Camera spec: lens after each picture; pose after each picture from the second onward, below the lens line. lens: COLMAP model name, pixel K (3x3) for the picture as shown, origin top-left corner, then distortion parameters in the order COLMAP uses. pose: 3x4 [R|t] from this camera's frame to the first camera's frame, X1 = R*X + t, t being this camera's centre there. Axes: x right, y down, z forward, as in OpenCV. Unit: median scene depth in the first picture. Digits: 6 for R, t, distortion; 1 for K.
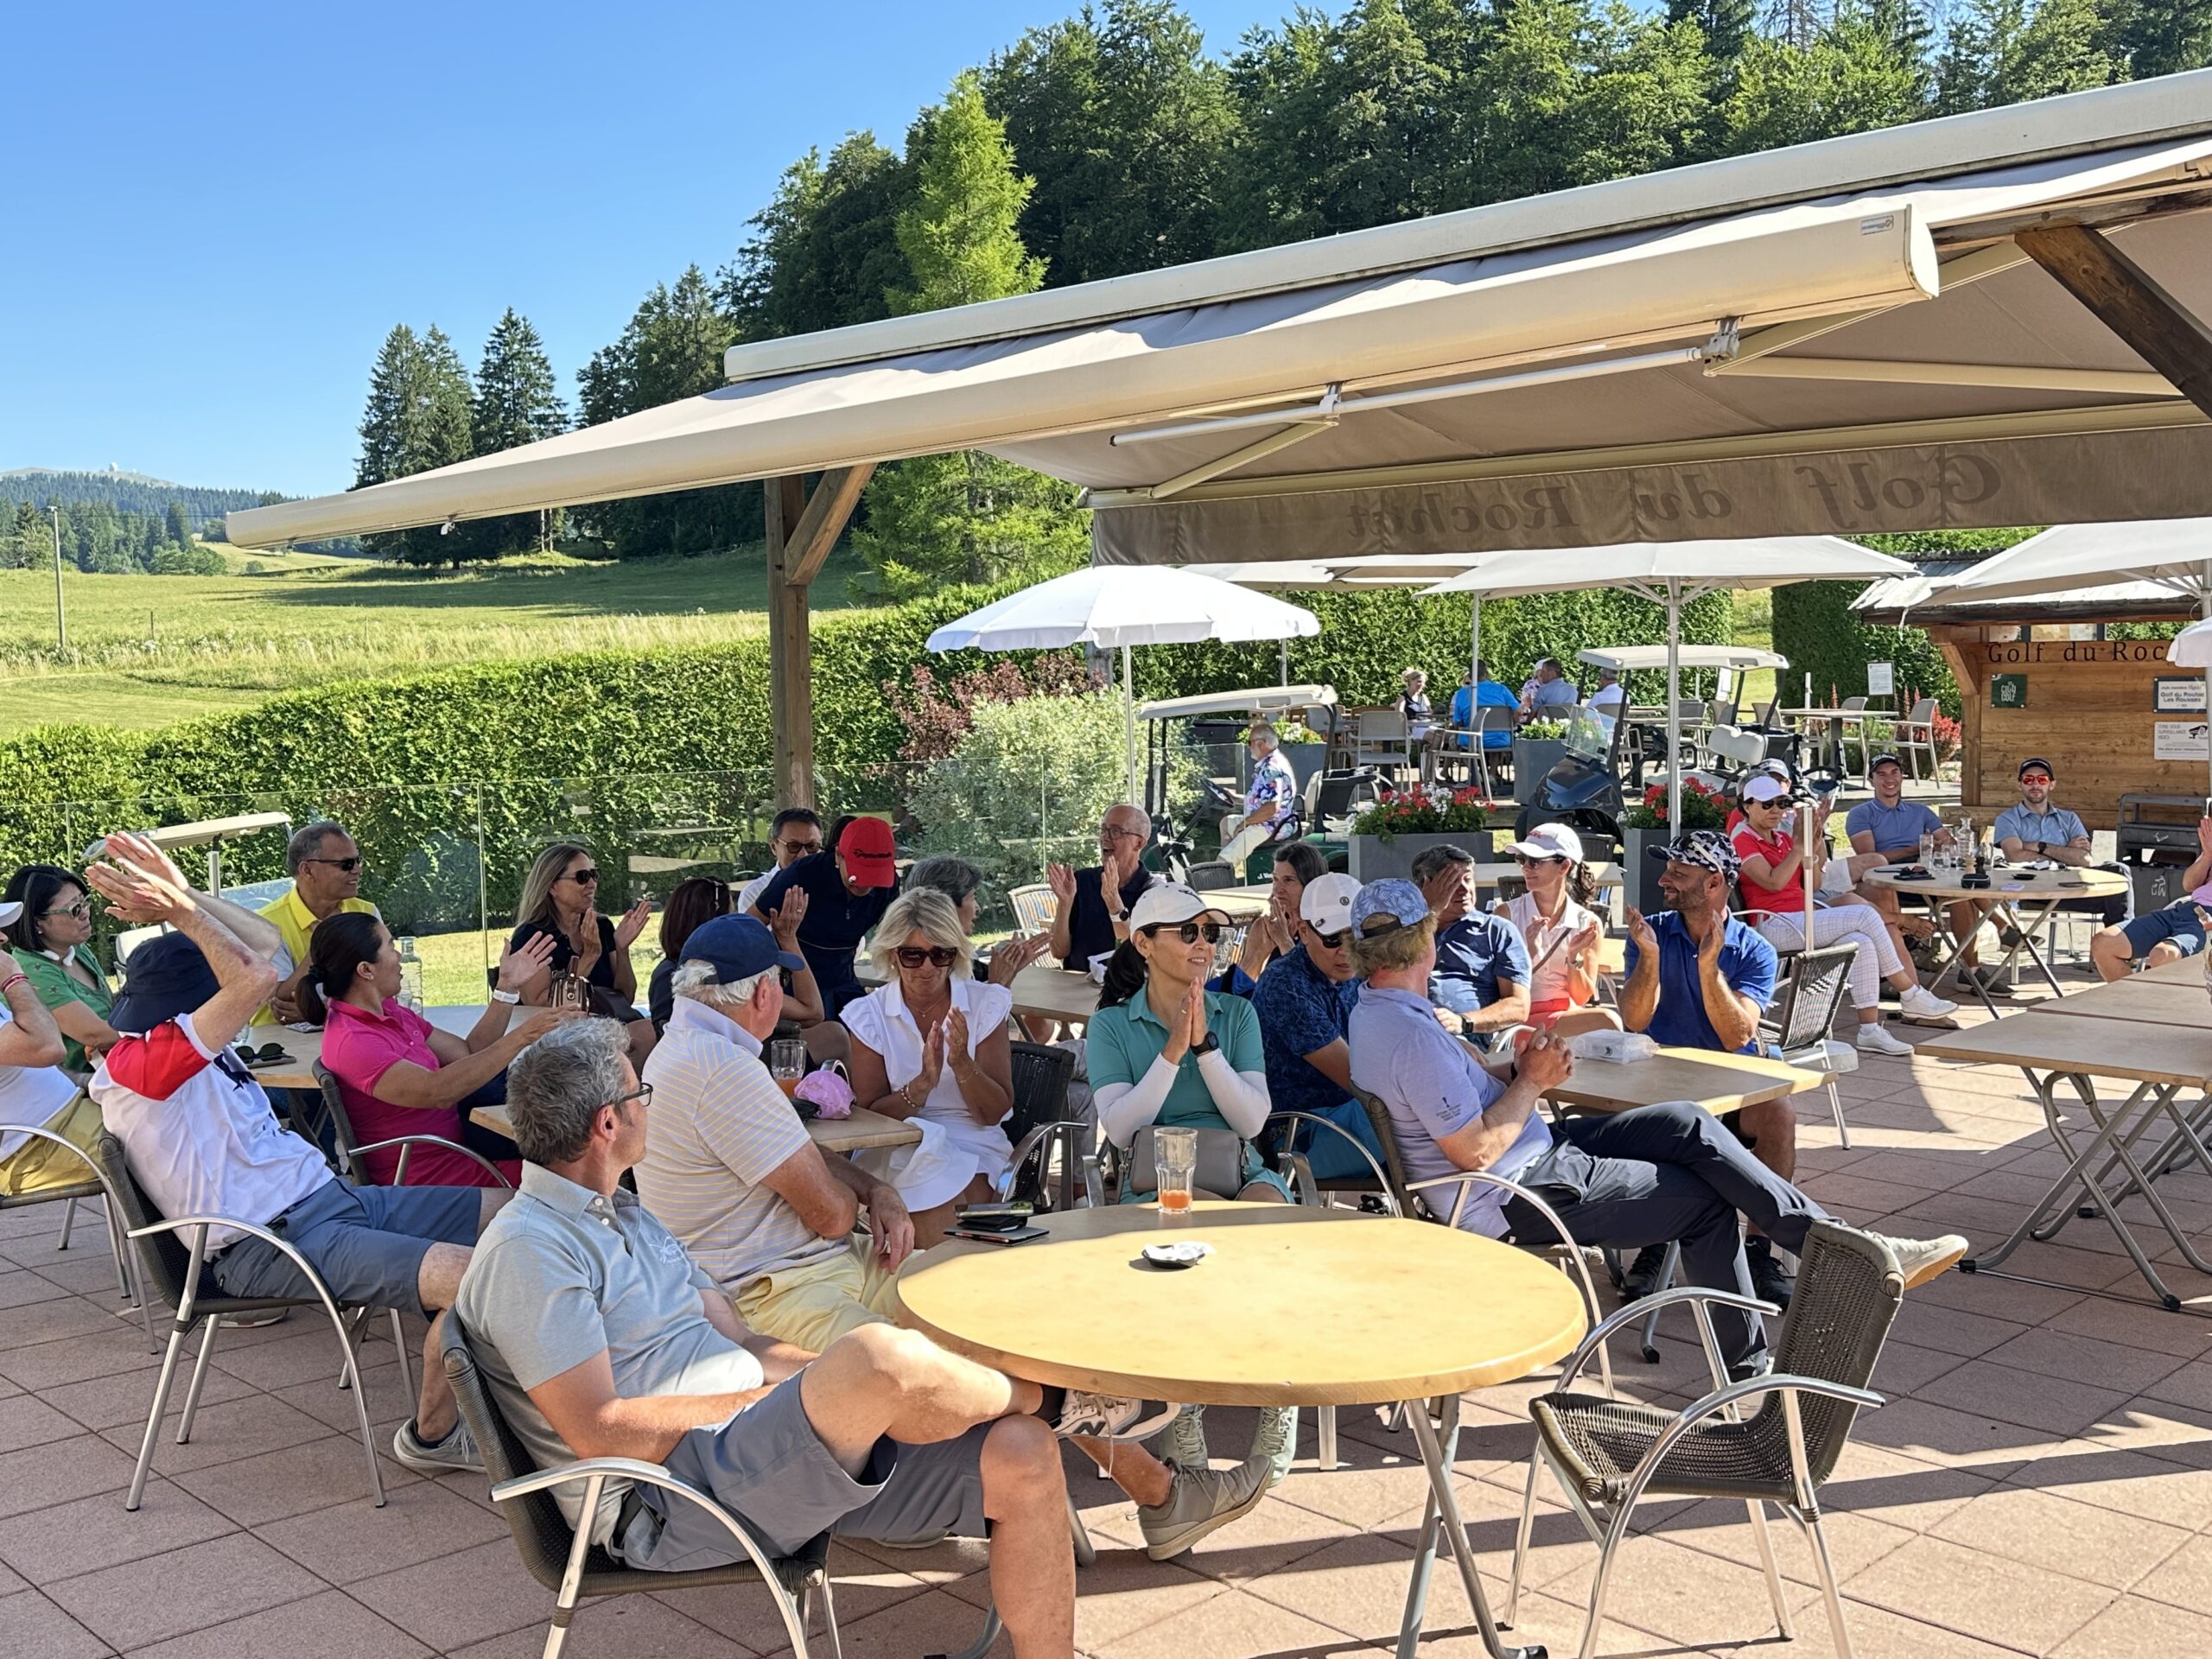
lens RADIAL K [[2120.8, 0, 1106.0], [0, 2120.8, 829.5], [0, 0, 1]] dist [0.169261, -0.313643]
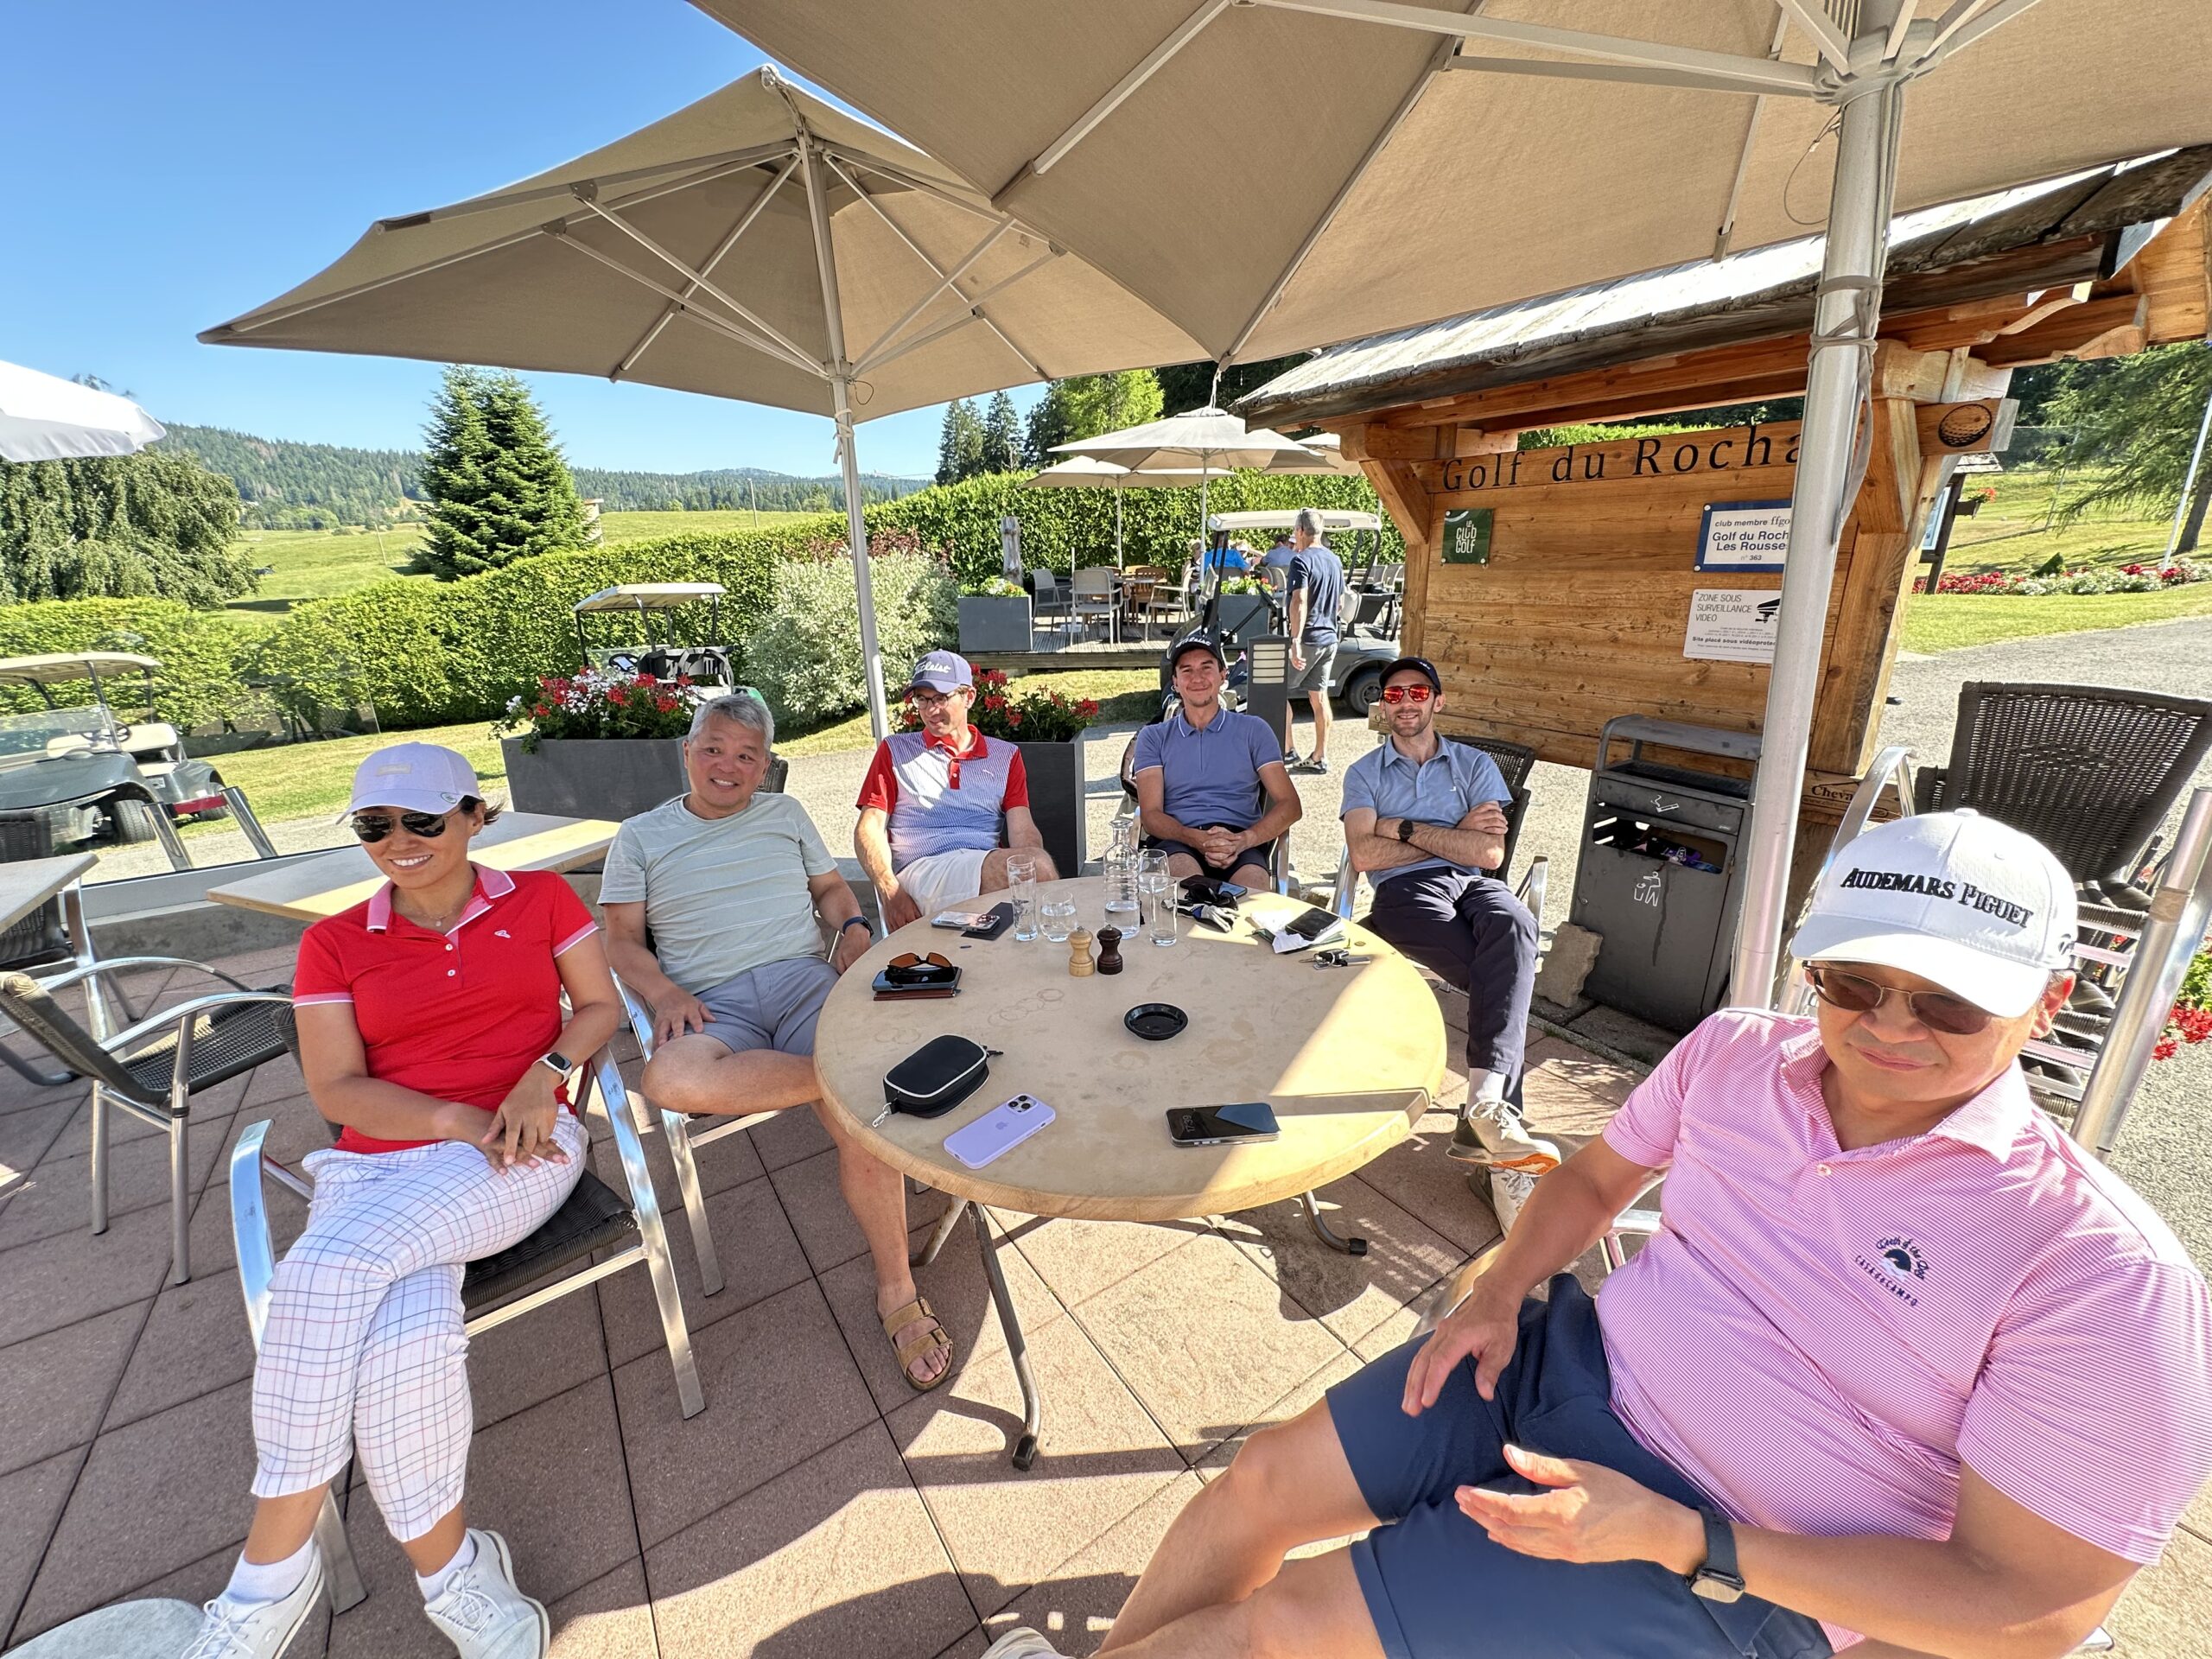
lens RADIAL K [[880.9, 0, 1105.7], [0, 880.9, 819.8], [0, 0, 1]] dist [0.000968, 0.000067]
pose [[0.981743, 0.052241, -0.182900, 0.203592], [-0.011471, 0.976057, 0.217214, -0.020988], [0.189868, -0.211150, 0.958836, 0.397758]]
